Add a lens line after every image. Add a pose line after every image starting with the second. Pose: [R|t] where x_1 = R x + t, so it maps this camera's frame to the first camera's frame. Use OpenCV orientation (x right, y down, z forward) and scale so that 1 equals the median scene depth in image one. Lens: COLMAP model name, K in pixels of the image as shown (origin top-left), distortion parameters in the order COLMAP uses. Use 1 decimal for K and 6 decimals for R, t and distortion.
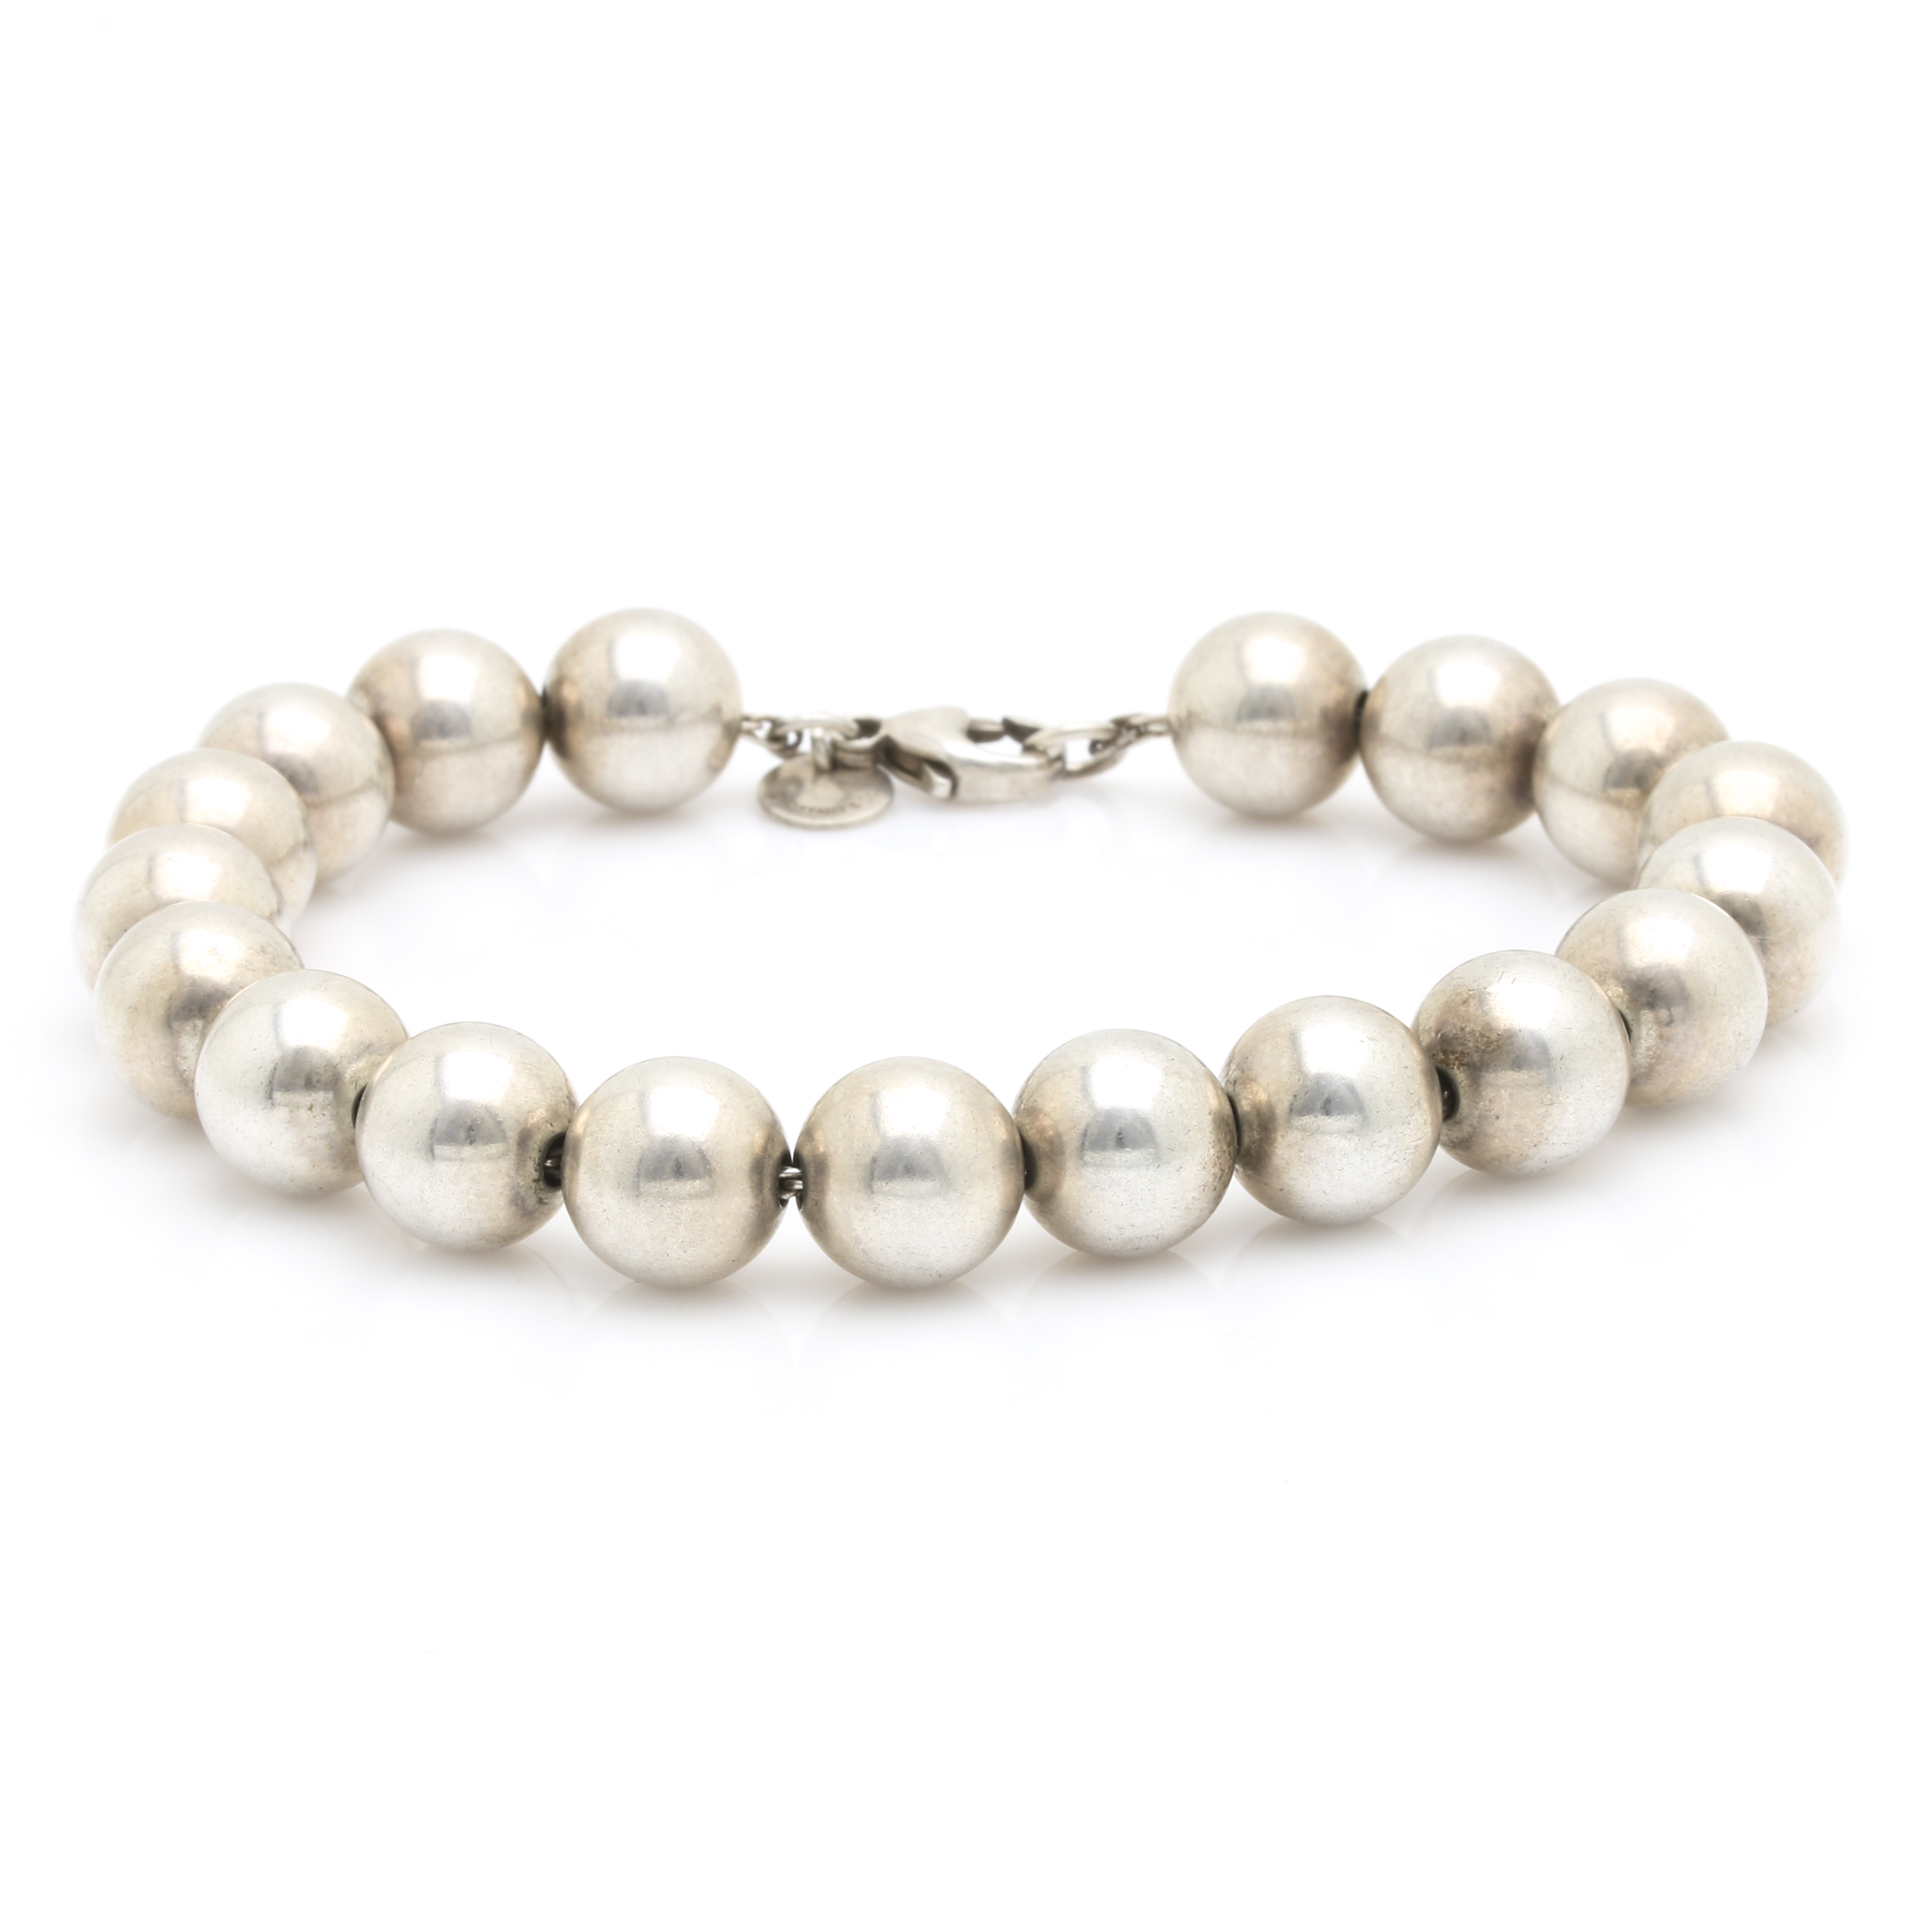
lens RADIAL K [[6186.0, 0, 966.0], [0, 6186.0, 966.0], [0, 0, 1]] dist [-0.085524, -0.173801]
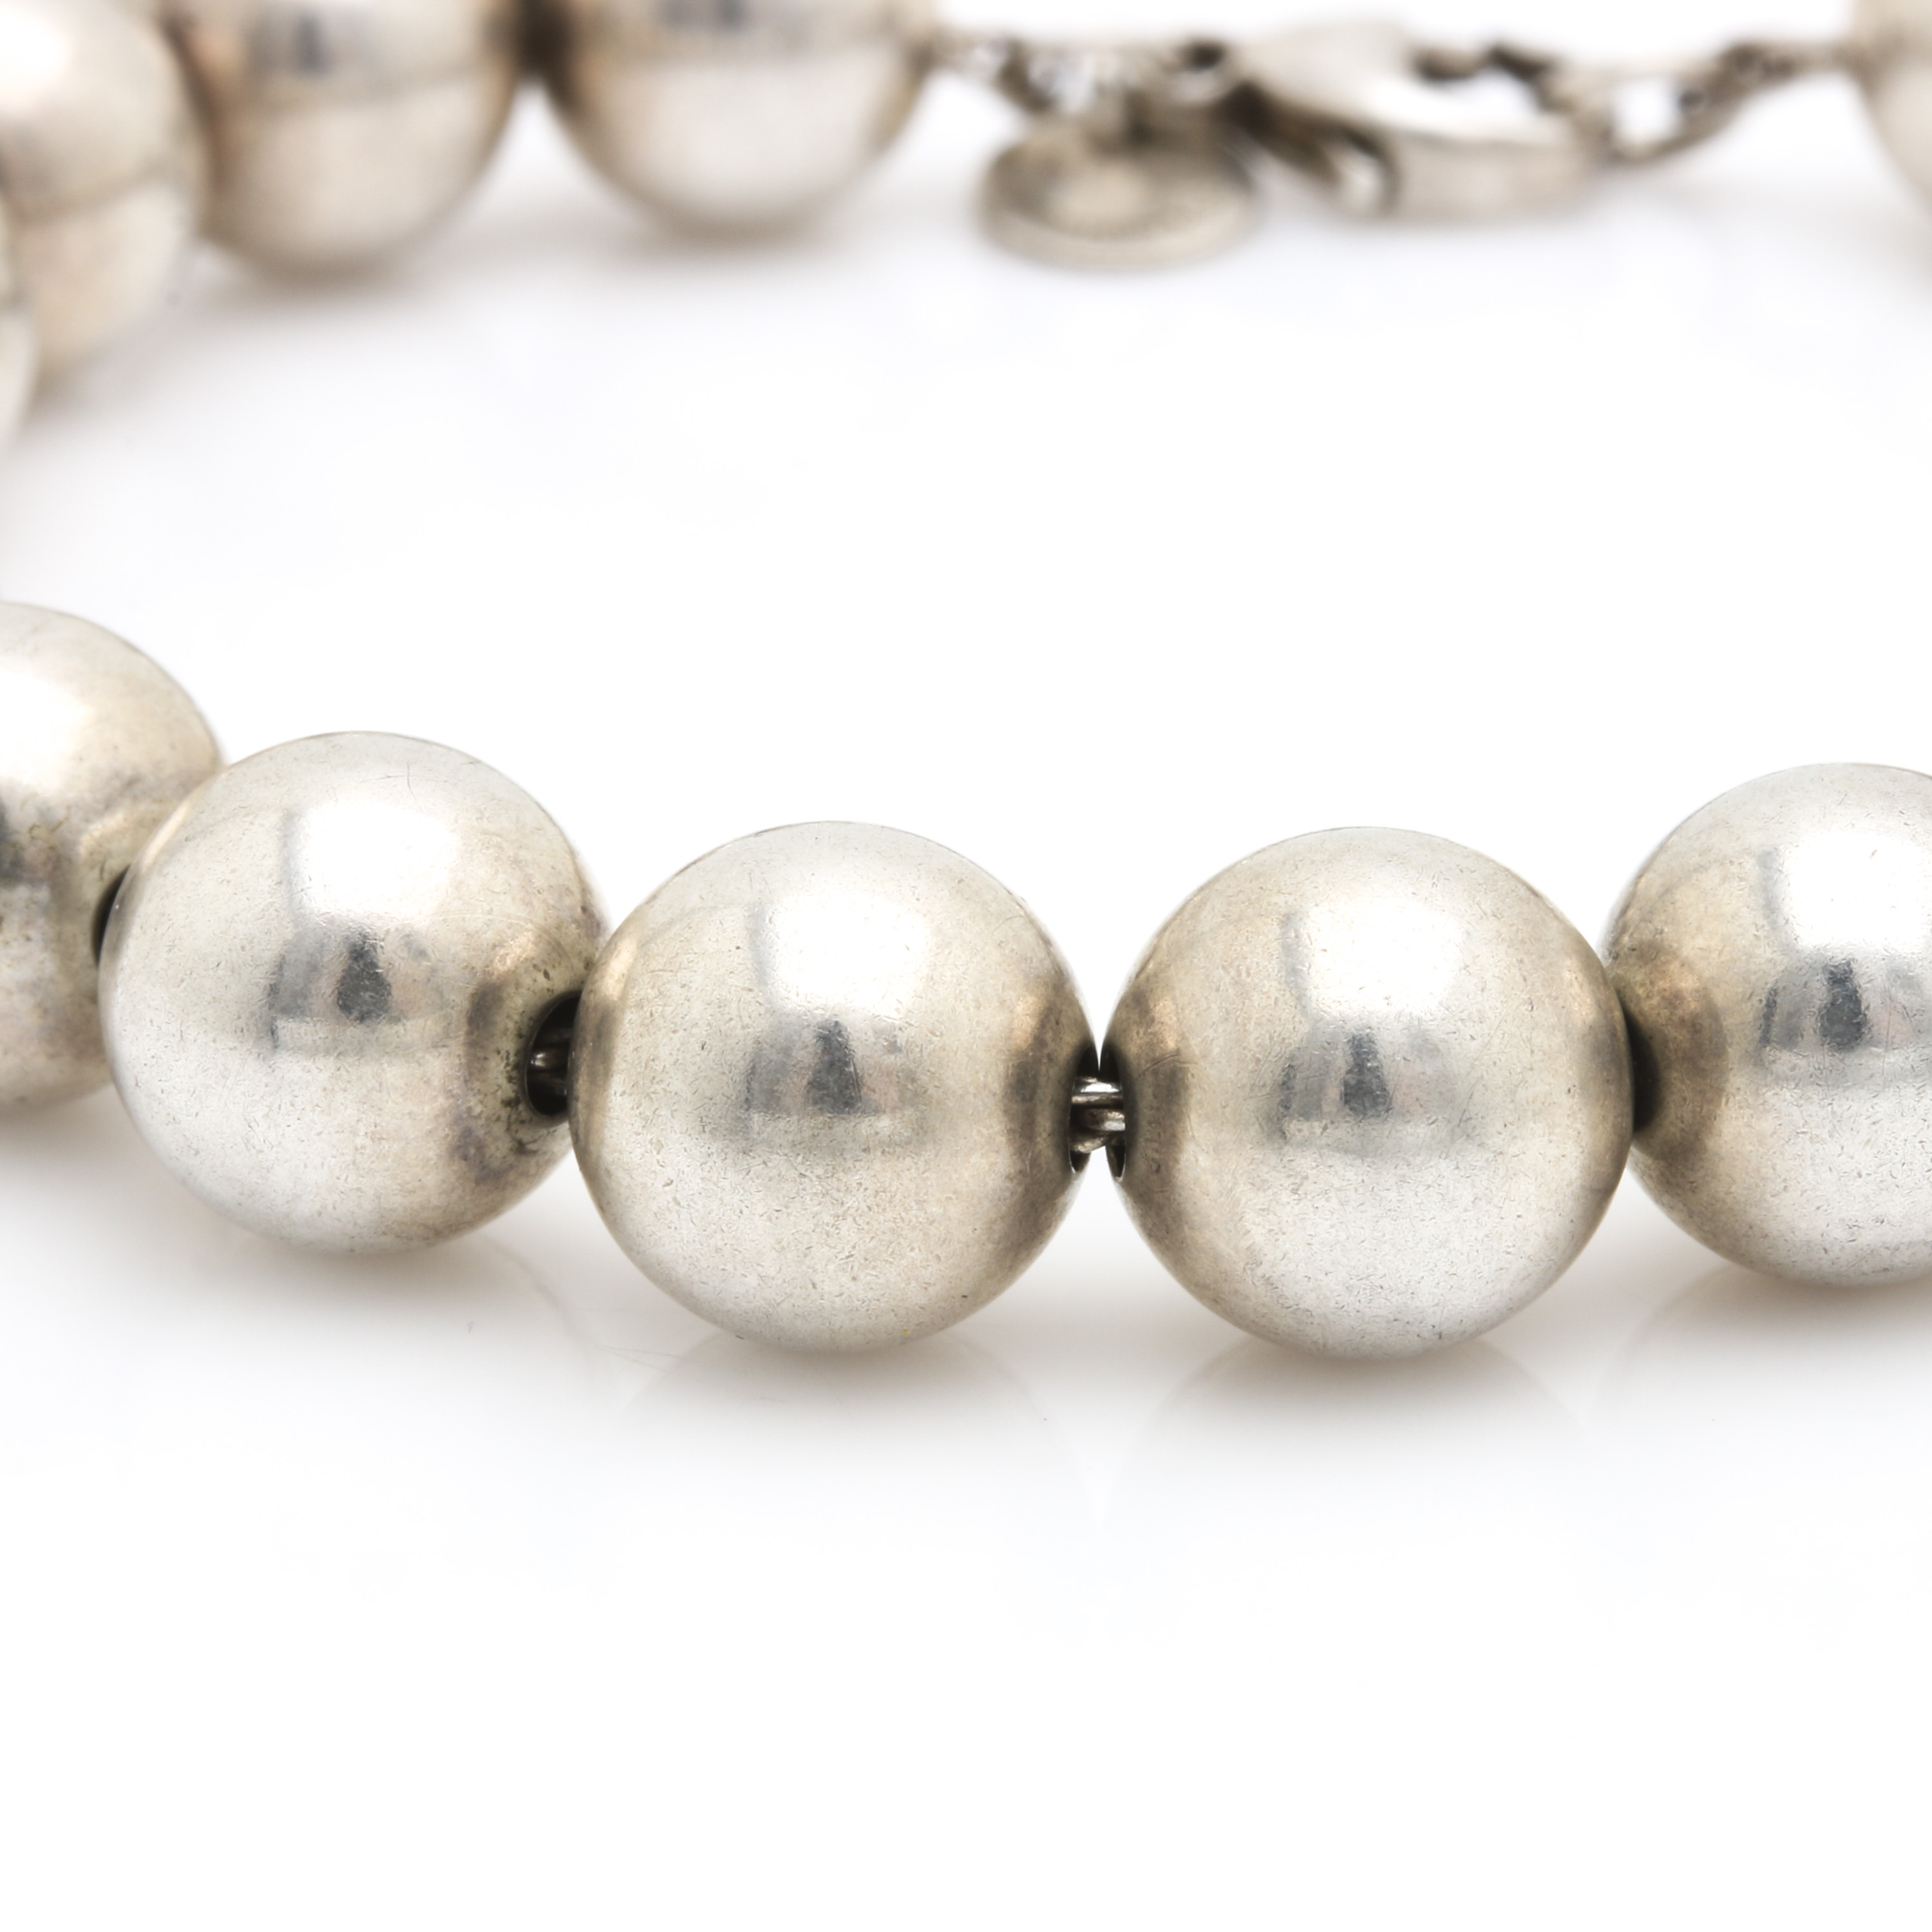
lens RADIAL K [[10309.9, 0, 966.0], [0, 10309.9, 966.0], [0, 0, 1]] dist [-0.313494, 14.402892]
pose [[0.999702, 0.010631, -0.021974, -0.021495], [-0.009473, 0.998596, 0.052113, -0.012978], [0.022497, -0.051890, 0.998399, 0.275341]]
